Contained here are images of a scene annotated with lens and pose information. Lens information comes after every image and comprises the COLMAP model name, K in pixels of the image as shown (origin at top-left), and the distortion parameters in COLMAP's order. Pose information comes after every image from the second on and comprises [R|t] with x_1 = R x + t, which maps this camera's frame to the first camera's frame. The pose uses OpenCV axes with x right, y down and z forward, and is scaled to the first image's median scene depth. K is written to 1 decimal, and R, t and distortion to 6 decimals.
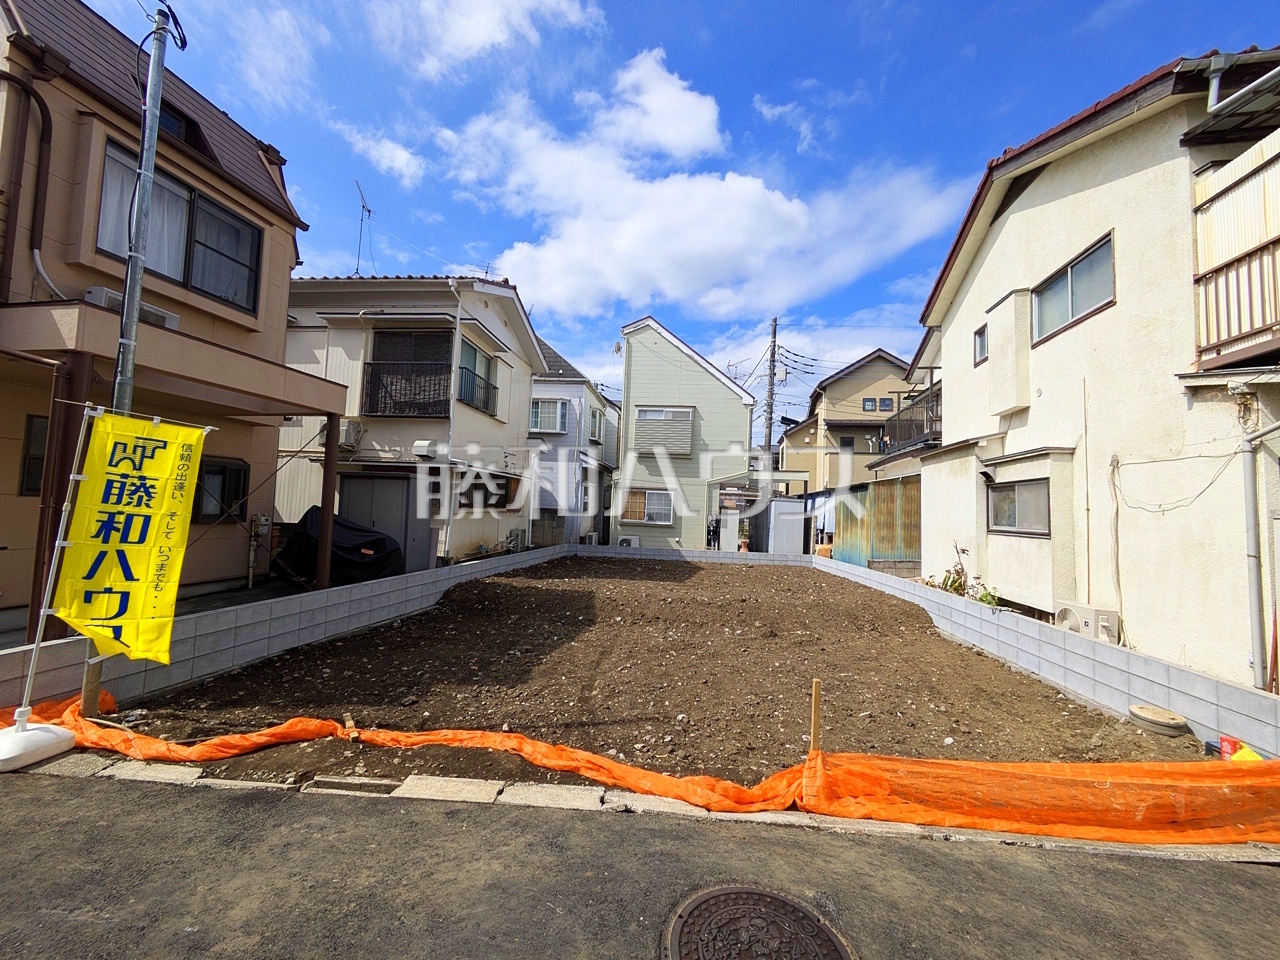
lens RADIAL K [[507.6, 0, 640.0], [0, 507.6, 480.0], [0, 0, 1]] dist [-0.000918, 0.001637]
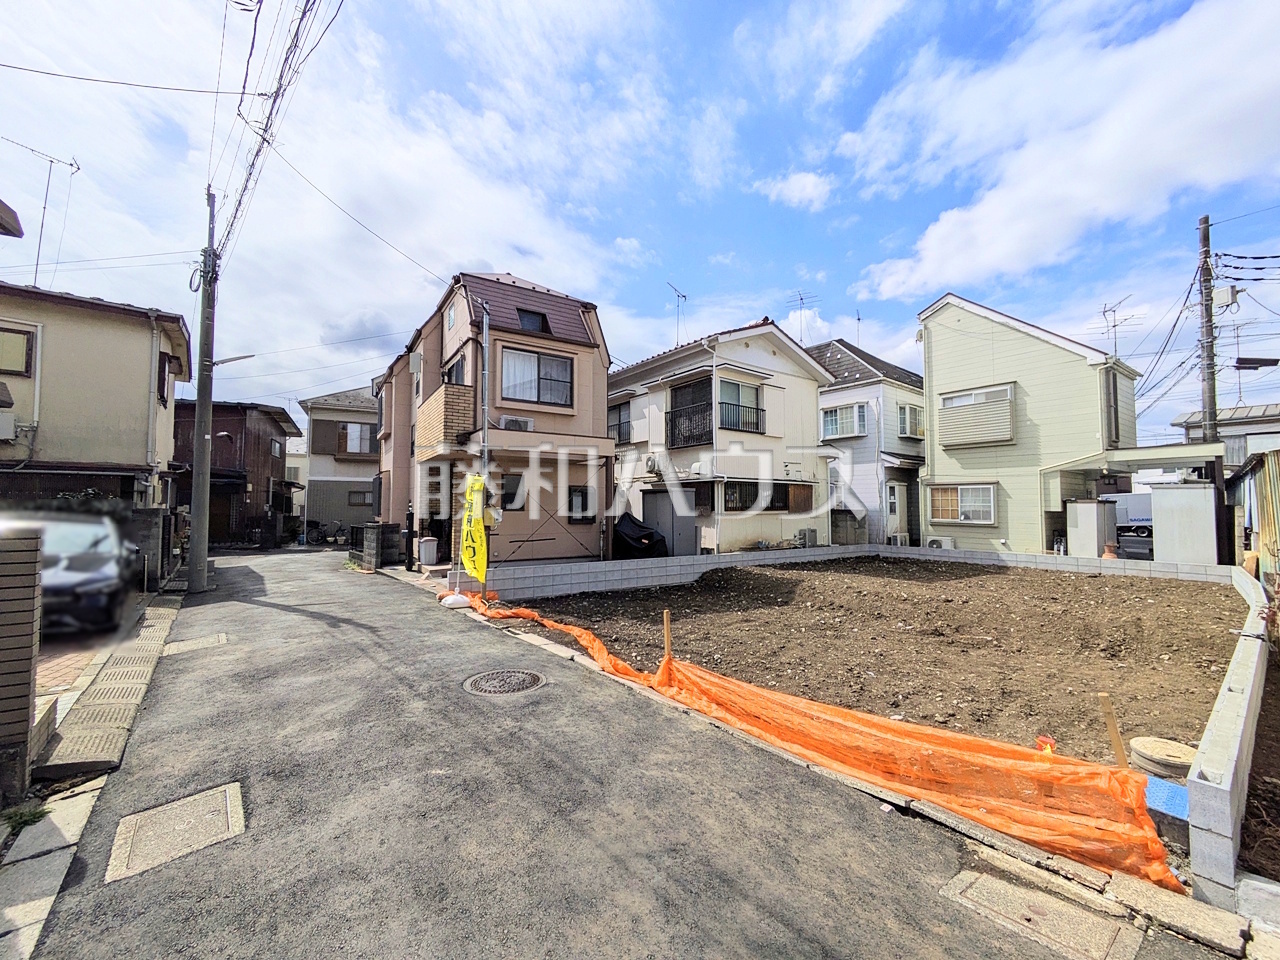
lens RADIAL K [[504.1, 0, 640.0], [0, 504.1, 480.0], [0, 0, 1]] dist [0.001926, 0.000656]
pose [[0.679346, -0.077309, -0.729735, 0.542337], [0.066943, 0.996818, -0.043283, 0.021254], [0.730759, -0.019446, 0.682359, -0.039320]]
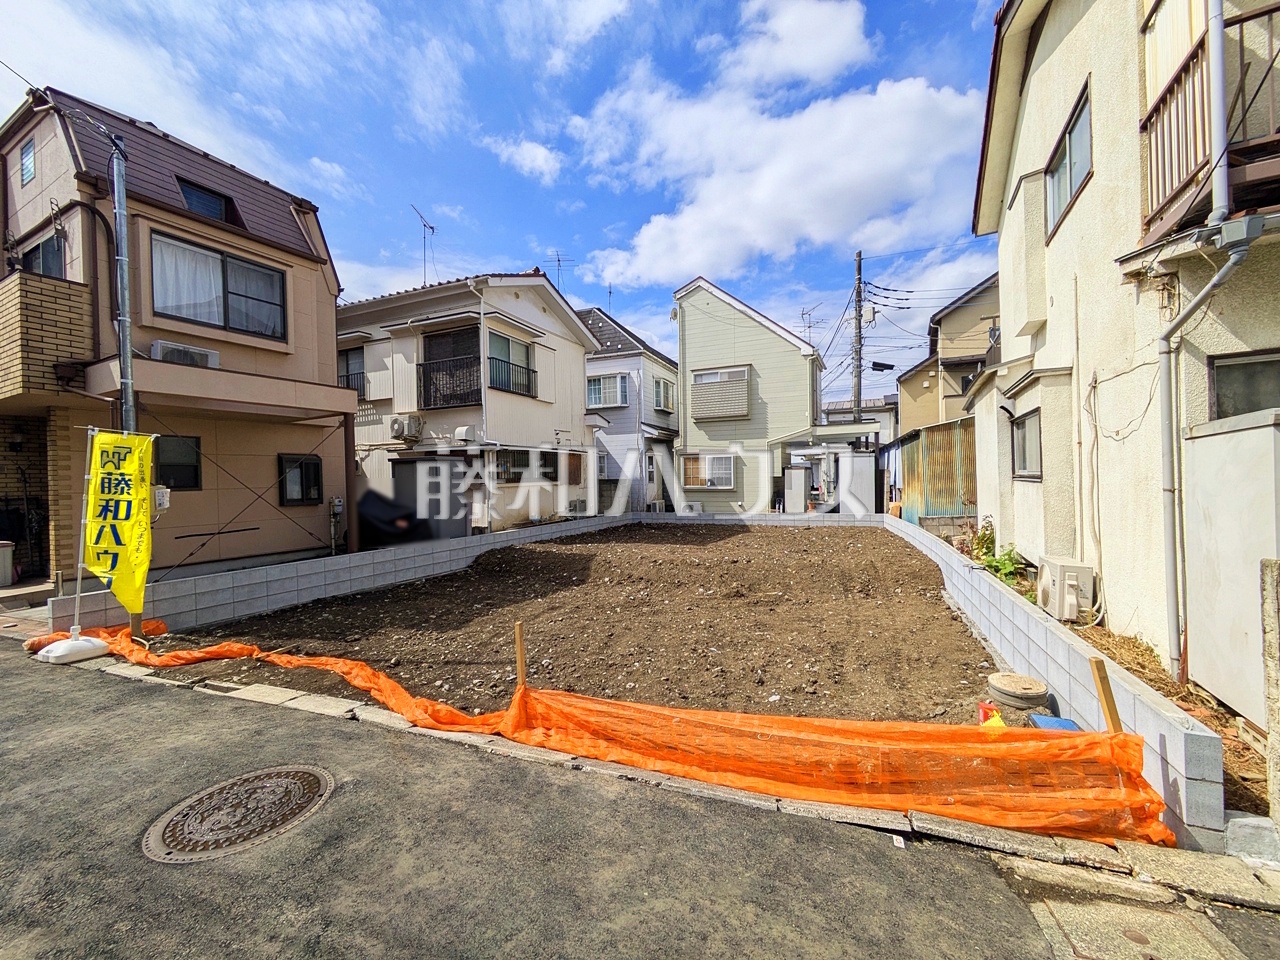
lens RADIAL K [[507.6, 0, 640.0], [0, 507.6, 480.0], [0, 0, 1]] dist [-0.000918, 0.001637]
pose [[0.952487, -0.056483, -0.299297, 0.352747], [0.074371, 0.996040, 0.048706, 0.019591], [0.295361, -0.068651, 0.952916, 0.019797]]
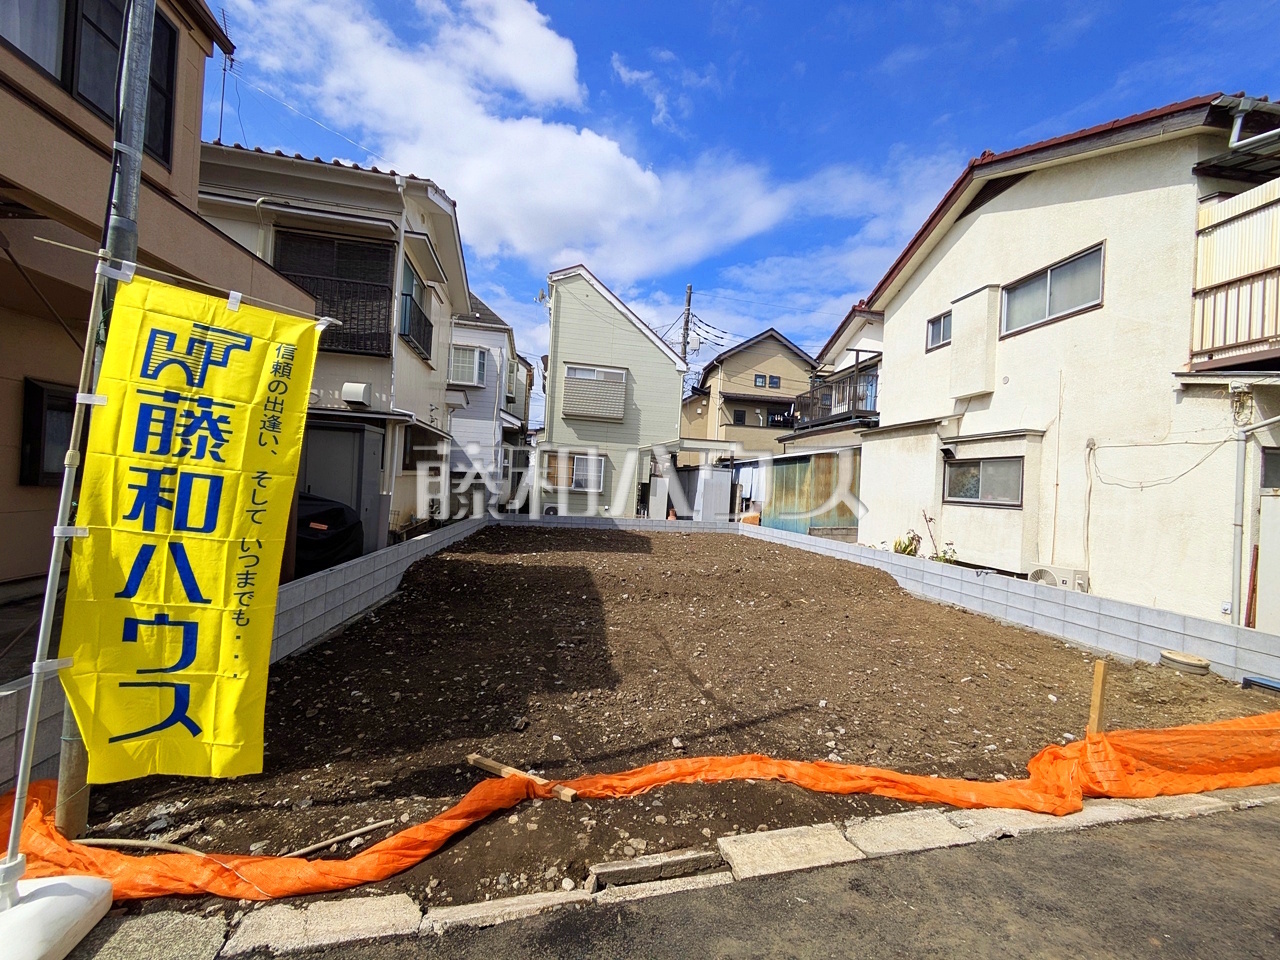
lens RADIAL K [[507.6, 0, 640.0], [0, 507.6, 480.0], [0, 0, 1]] dist [-0.000918, 0.001637]
pose [[0.954044, 0.016798, 0.299195, -0.291844], [-0.036623, 0.997479, 0.060777, 0.009222], [-0.297420, -0.068941, 0.952254, 0.137534]]
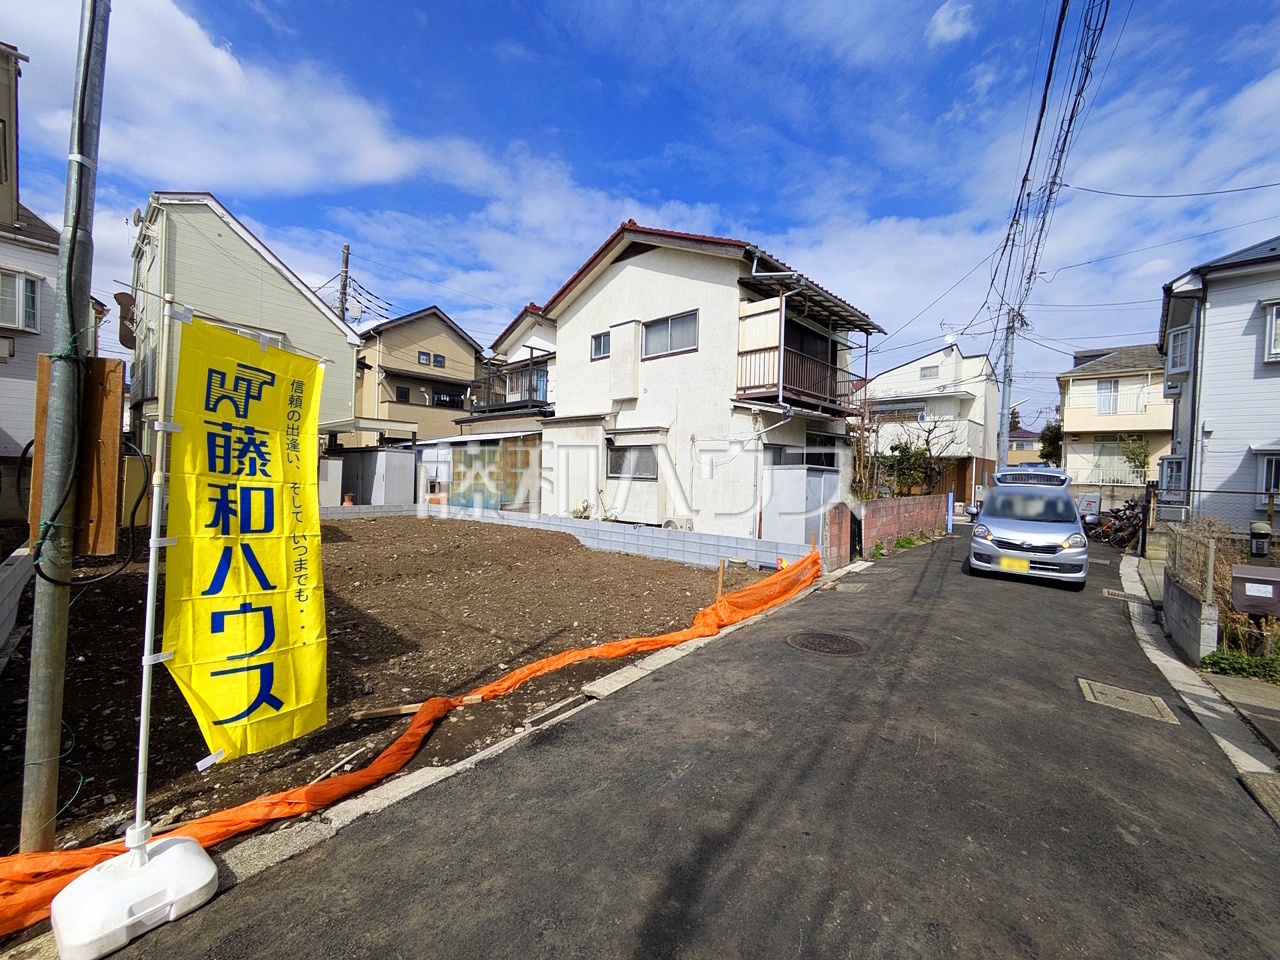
lens RADIAL K [[510.8, 0, 641.6], [0, 510.8, 481.6], [0, 0, 1]] dist [0.002751, 0.000457]
pose [[0.553782, -0.031861, 0.832052, -0.516080], [-0.057978, 0.995367, 0.076703, -0.008655], [-0.830641, -0.090718, 0.549369, 0.088183]]
